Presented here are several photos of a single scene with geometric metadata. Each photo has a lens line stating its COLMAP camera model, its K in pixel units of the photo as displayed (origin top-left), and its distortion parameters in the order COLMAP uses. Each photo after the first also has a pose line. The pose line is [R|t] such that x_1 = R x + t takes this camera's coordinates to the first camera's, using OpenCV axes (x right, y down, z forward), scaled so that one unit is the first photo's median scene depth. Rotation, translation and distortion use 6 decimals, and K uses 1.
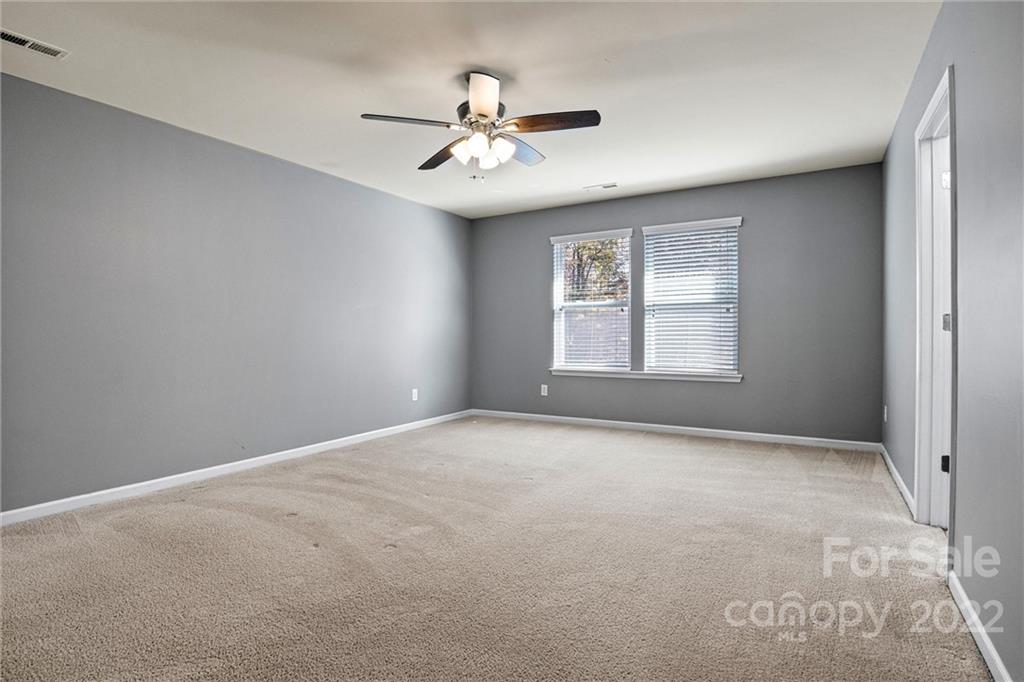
lens RADIAL K [[512.4, 0, 512.0], [0, 512.4, 341.0], [0, 0, 1]] dist [-0.002701, -0.000802]
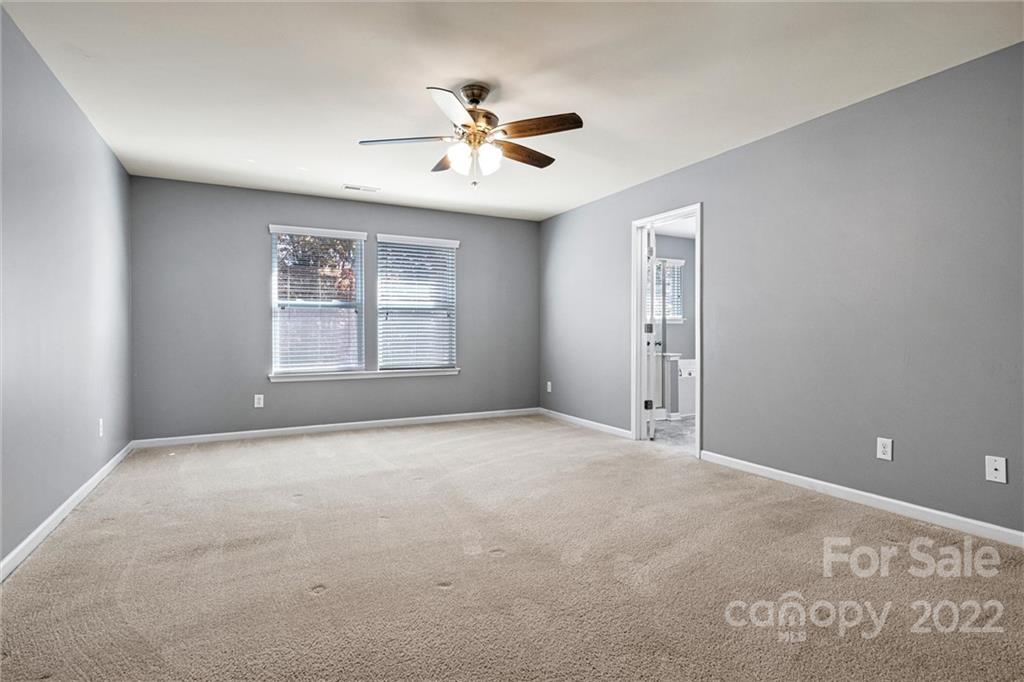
lens RADIAL K [[504.1, 0, 512.0], [0, 504.1, 341.0], [0, 0, 1]] dist [-0.000236, -0.000174]
pose [[0.541507, -0.010771, 0.840627, -0.470746], [0.013485, 0.999901, 0.004125, -0.002583], [-0.840588, 0.009102, 0.541599, 0.208956]]
